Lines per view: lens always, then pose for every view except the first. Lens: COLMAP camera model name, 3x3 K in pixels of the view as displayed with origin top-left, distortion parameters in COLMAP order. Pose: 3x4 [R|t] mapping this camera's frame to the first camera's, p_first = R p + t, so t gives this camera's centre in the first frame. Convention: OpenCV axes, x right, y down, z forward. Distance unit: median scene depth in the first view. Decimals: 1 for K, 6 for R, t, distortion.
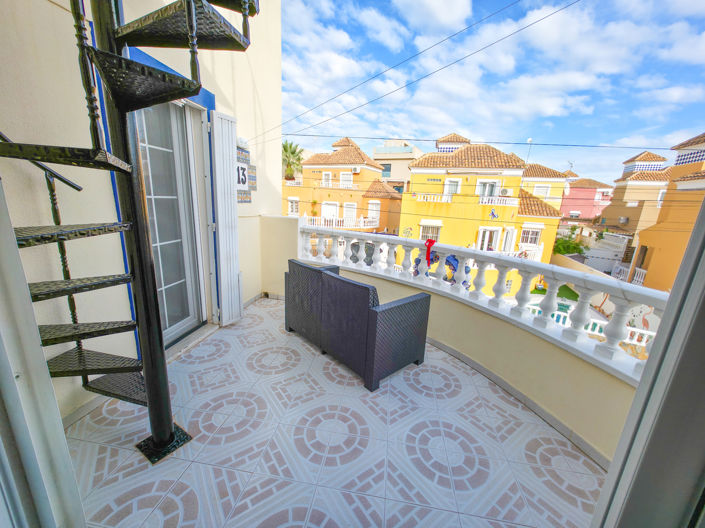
lens RADIAL K [[280.9, 0, 353.7], [0, 280.9, 267.5], [0, 0, 1]] dist [-0.000938, 0.000046]
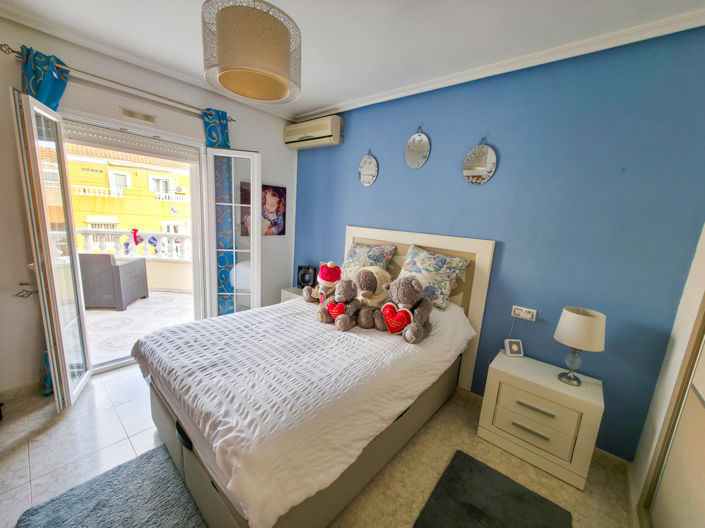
lens RADIAL K [[280.9, 0, 353.7], [0, 280.9, 267.5], [0, 0, 1]] dist [-0.000938, 0.000046]
pose [[0.527811, -0.176835, 0.830750, -0.432382], [0.159467, 0.981325, 0.107570, 0.141618], [-0.834257, 0.075701, 0.546154, -0.904637]]
